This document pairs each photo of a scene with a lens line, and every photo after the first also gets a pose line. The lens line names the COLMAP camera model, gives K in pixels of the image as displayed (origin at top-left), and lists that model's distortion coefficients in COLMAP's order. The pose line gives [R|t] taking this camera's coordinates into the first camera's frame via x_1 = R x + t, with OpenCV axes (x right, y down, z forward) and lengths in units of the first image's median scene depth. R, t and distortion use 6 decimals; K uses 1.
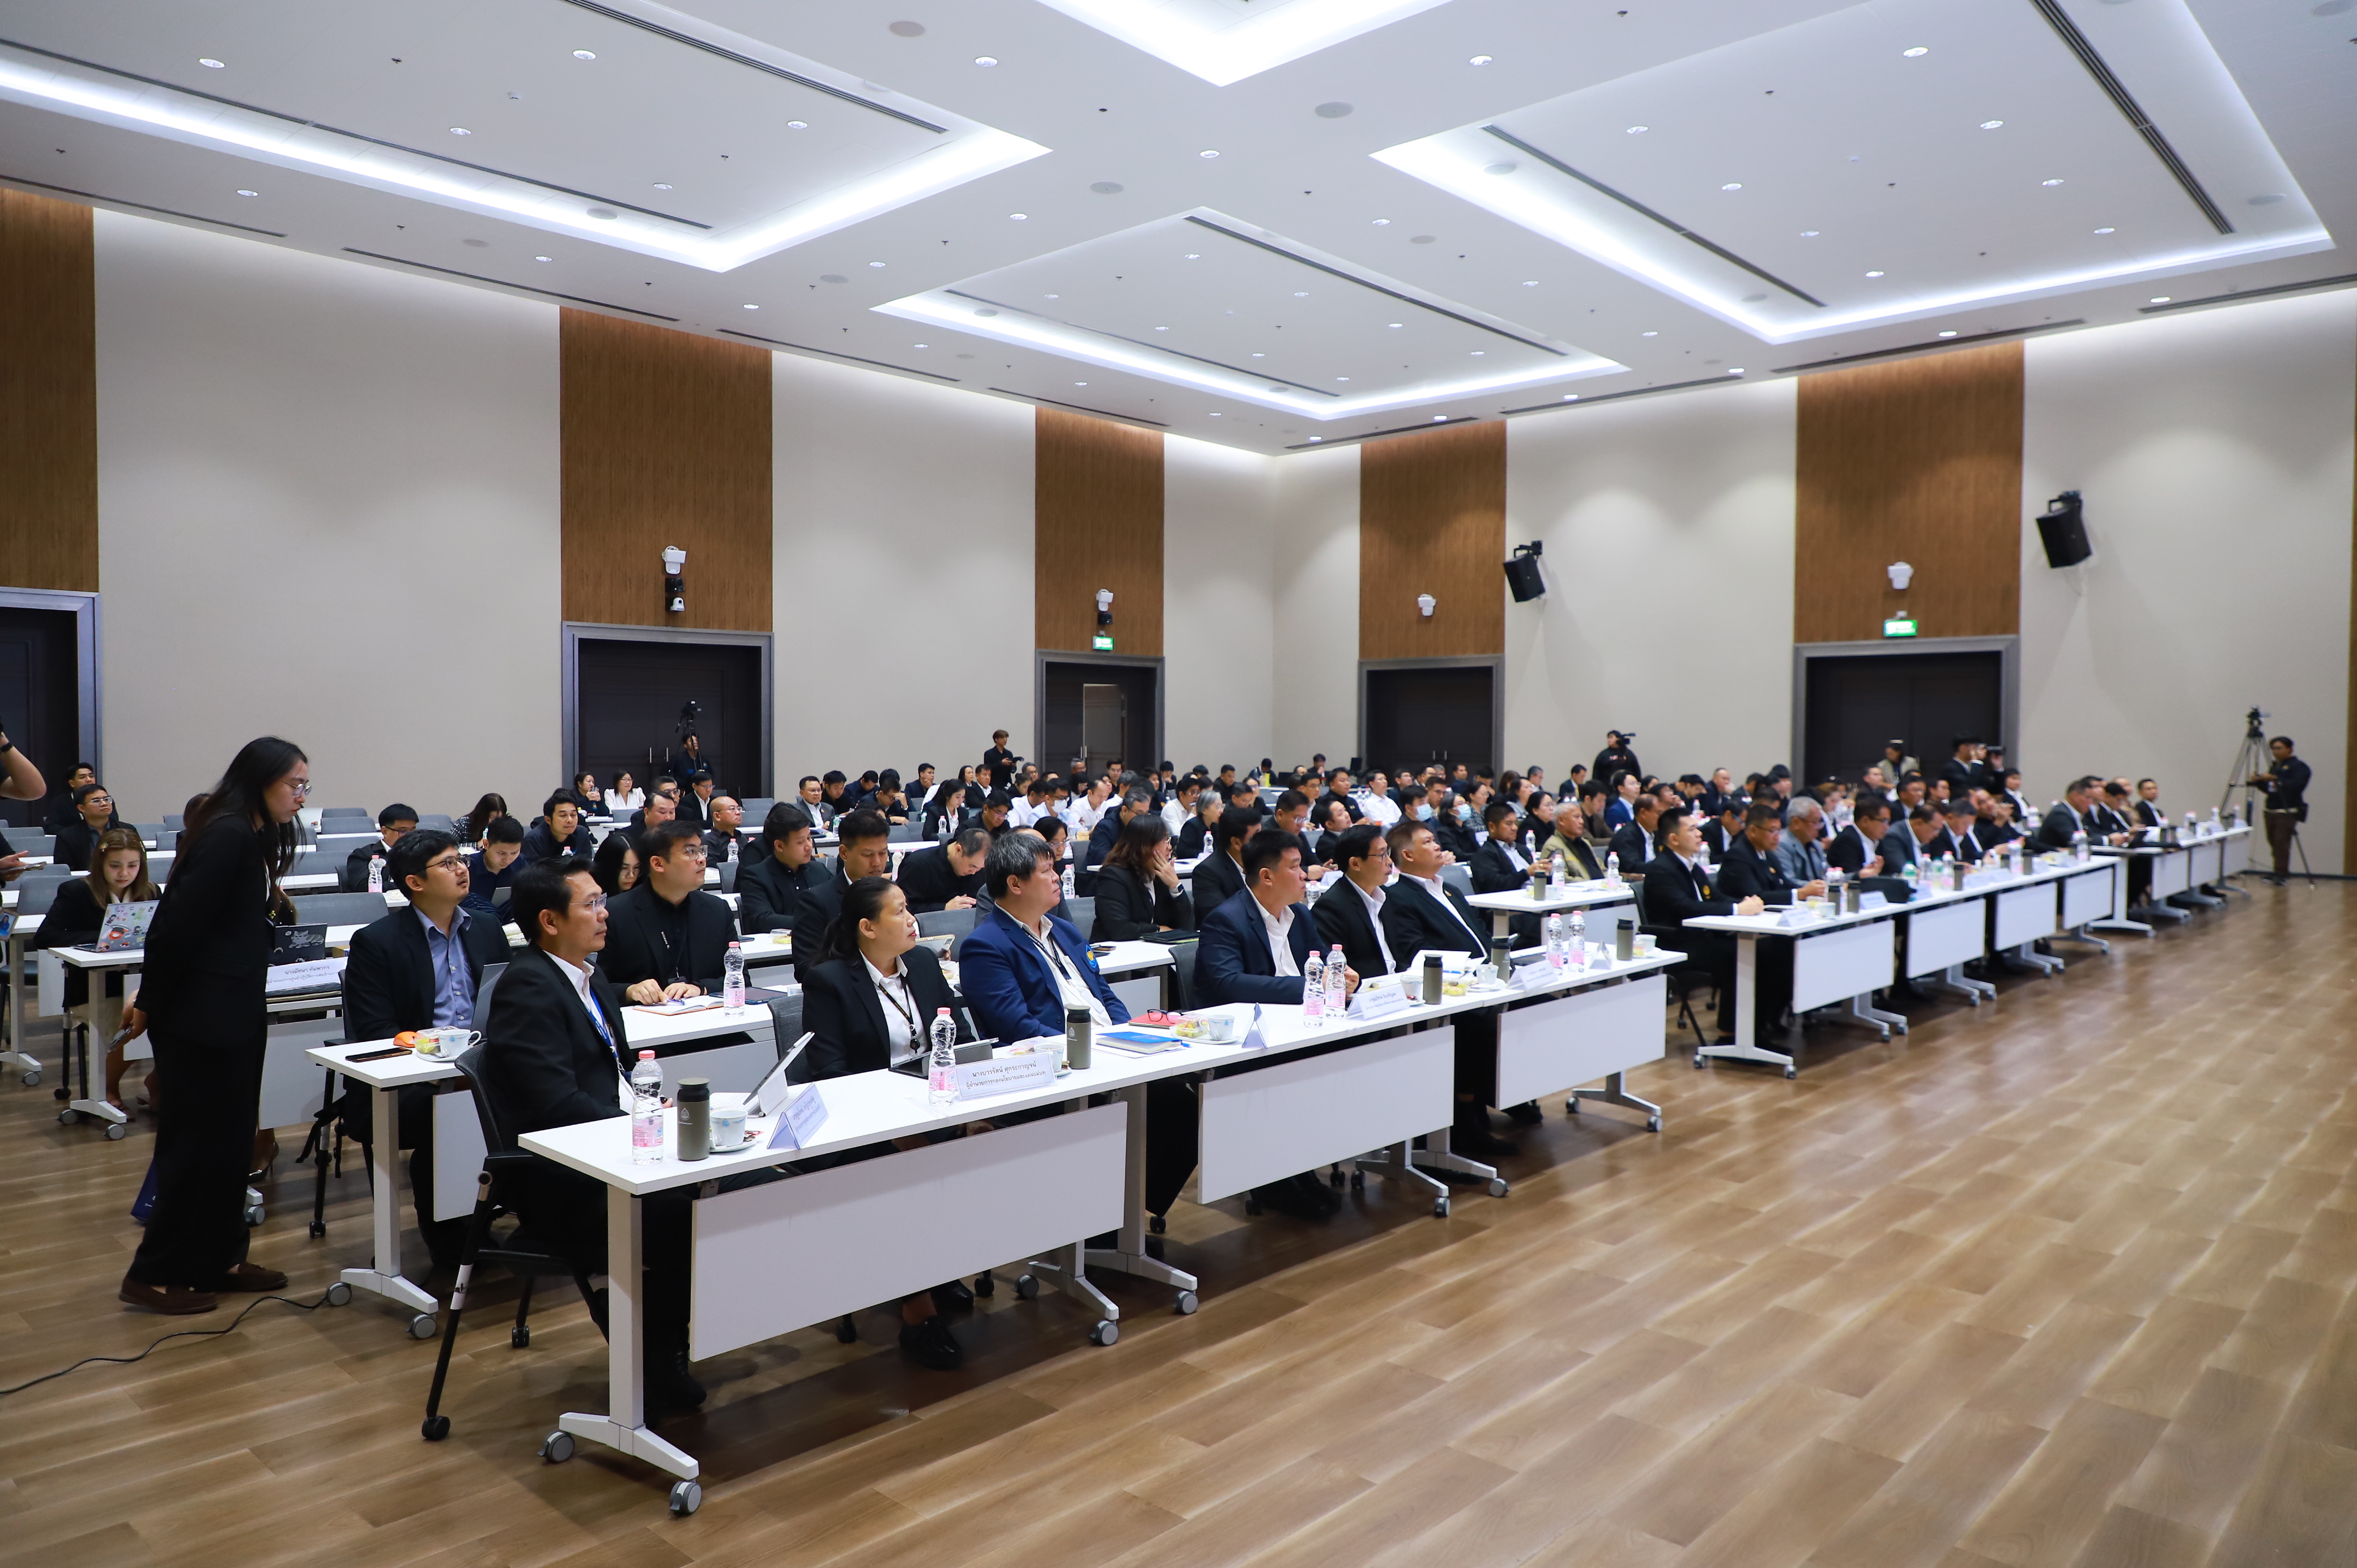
lens RADIAL K [[1639.8, 0, 1175.0], [0, 1639.8, 766.1], [0, 0, 1]] dist [0.006755, 0.010345]
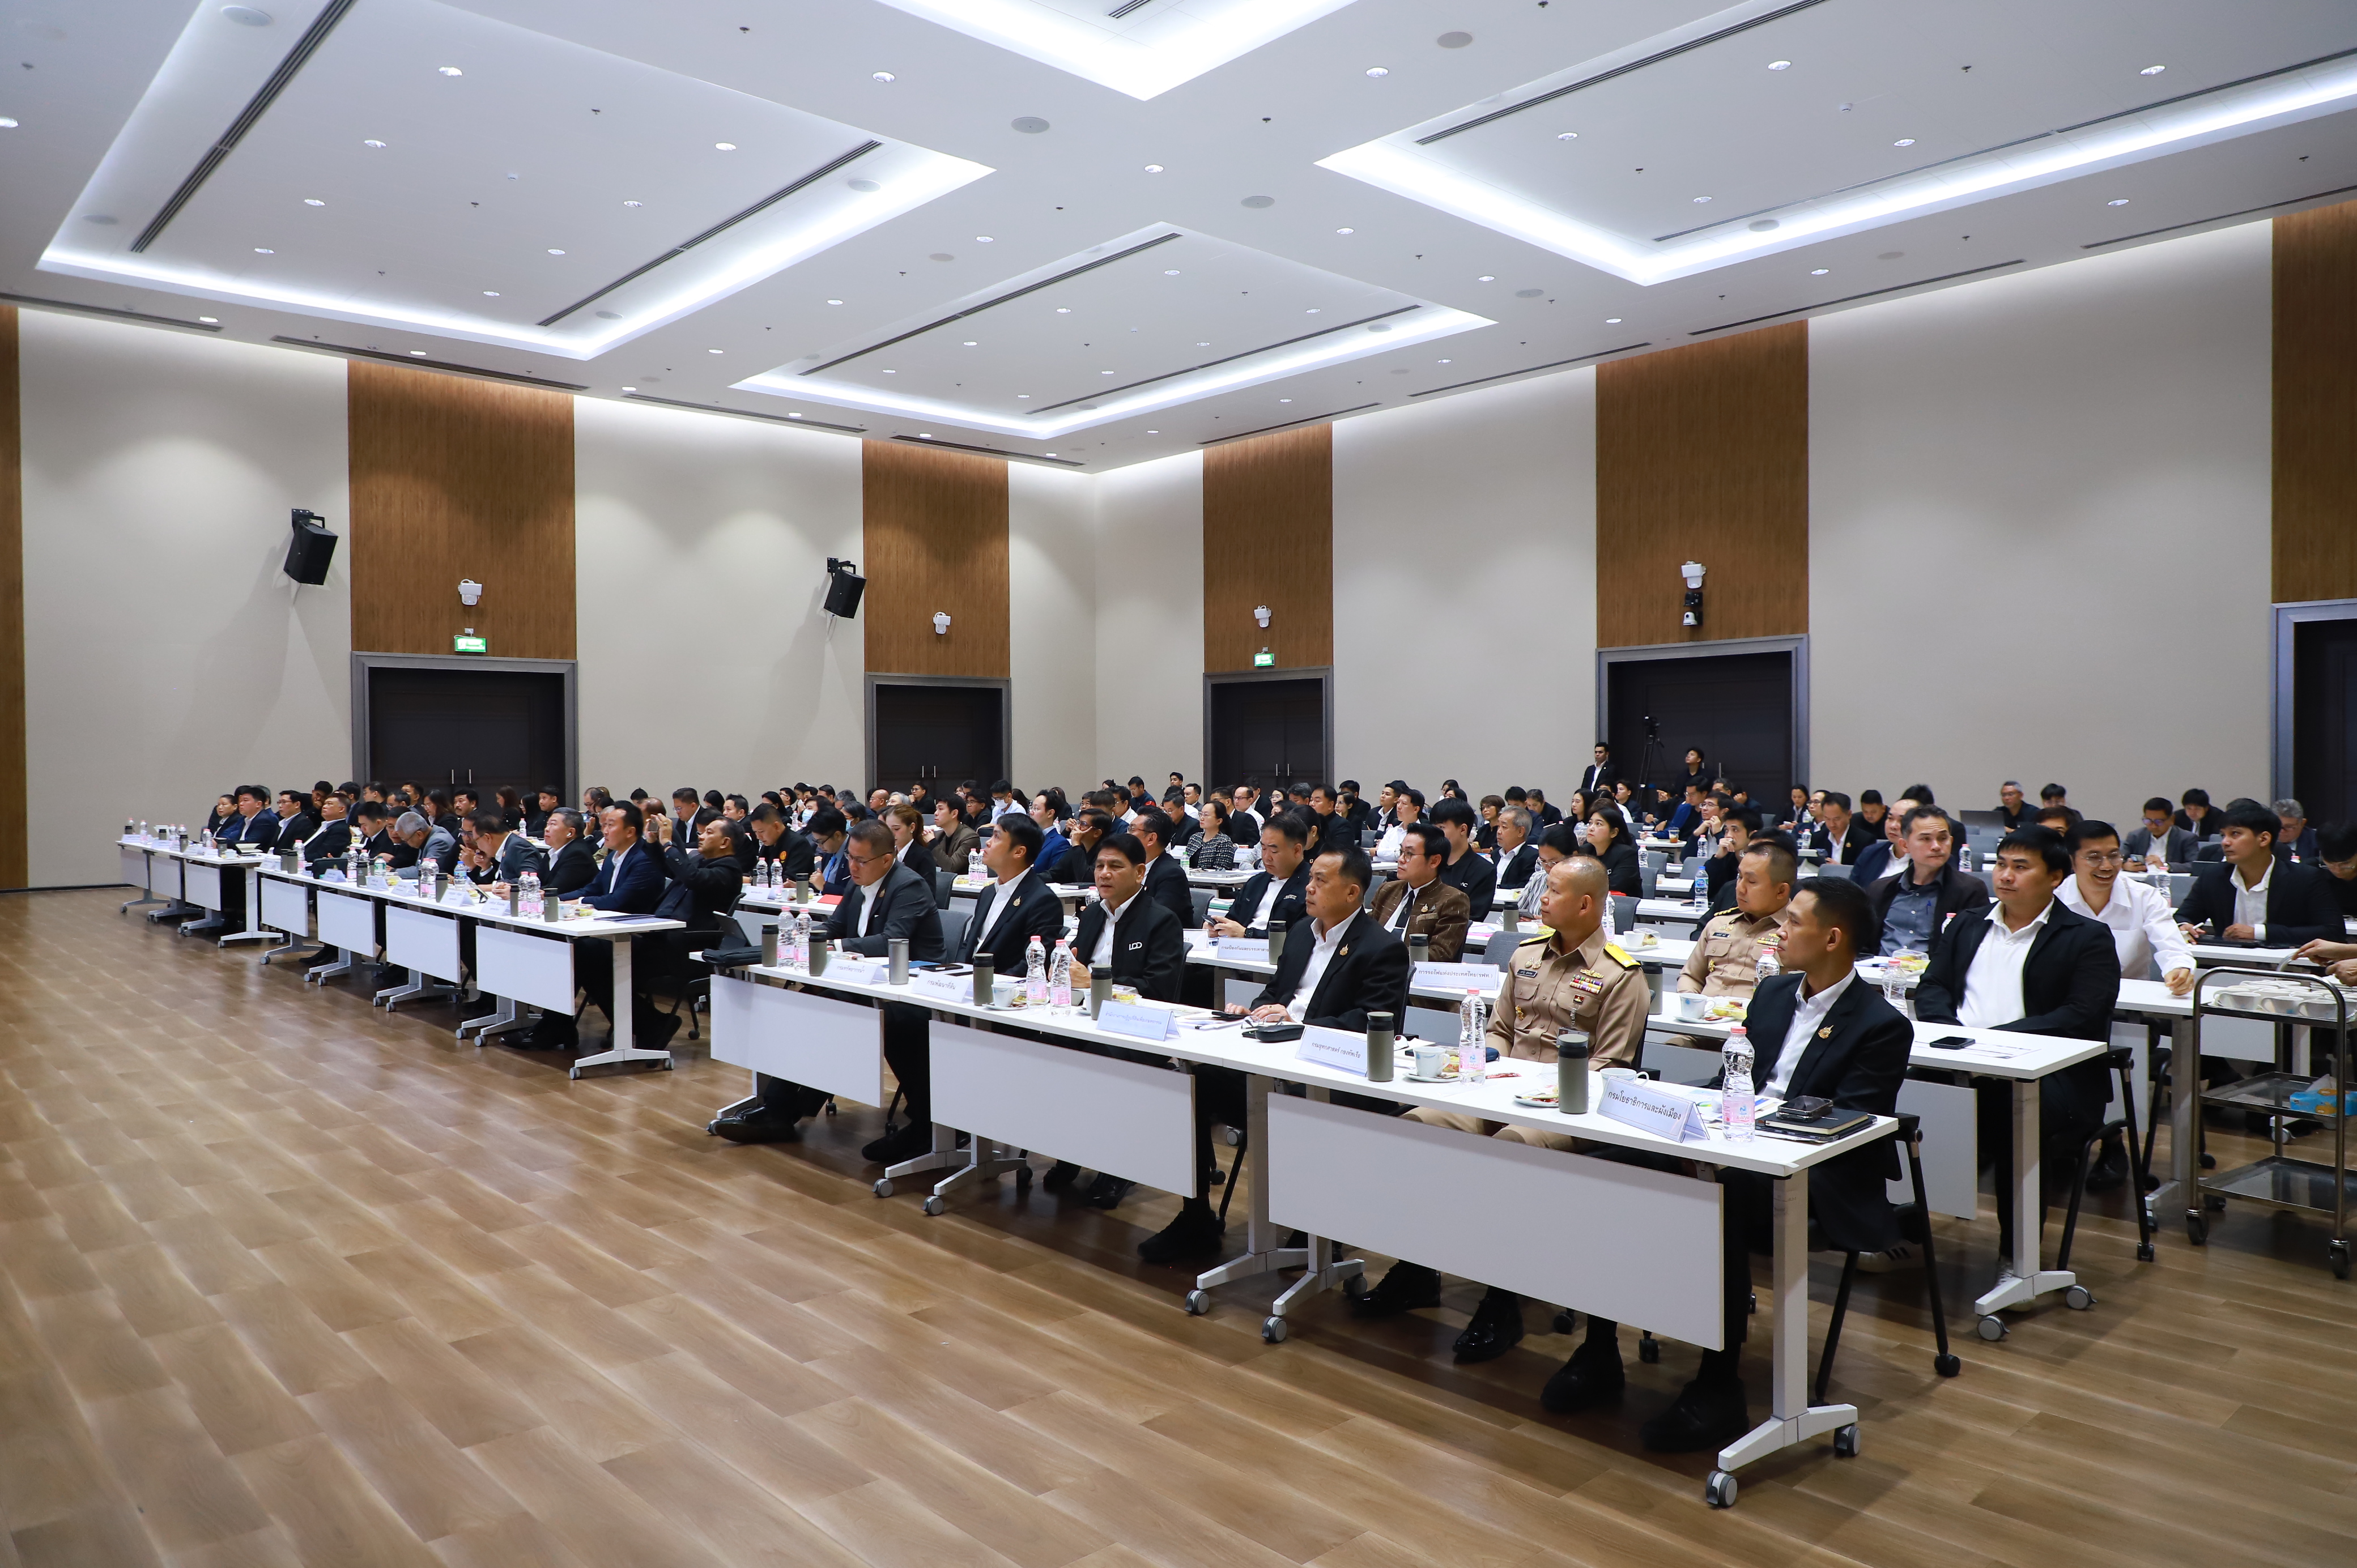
lens RADIAL K [[1549.4, 0, 1209.4], [0, 1549.4, 805.3], [0, 0, 1]] dist [0.011900, 0.003413]
pose [[-0.085433, 0.029407, -0.995910, 1.146625], [-0.011206, 0.999473, 0.030473, -0.012130], [0.996281, 0.013764, -0.085059, 1.299927]]
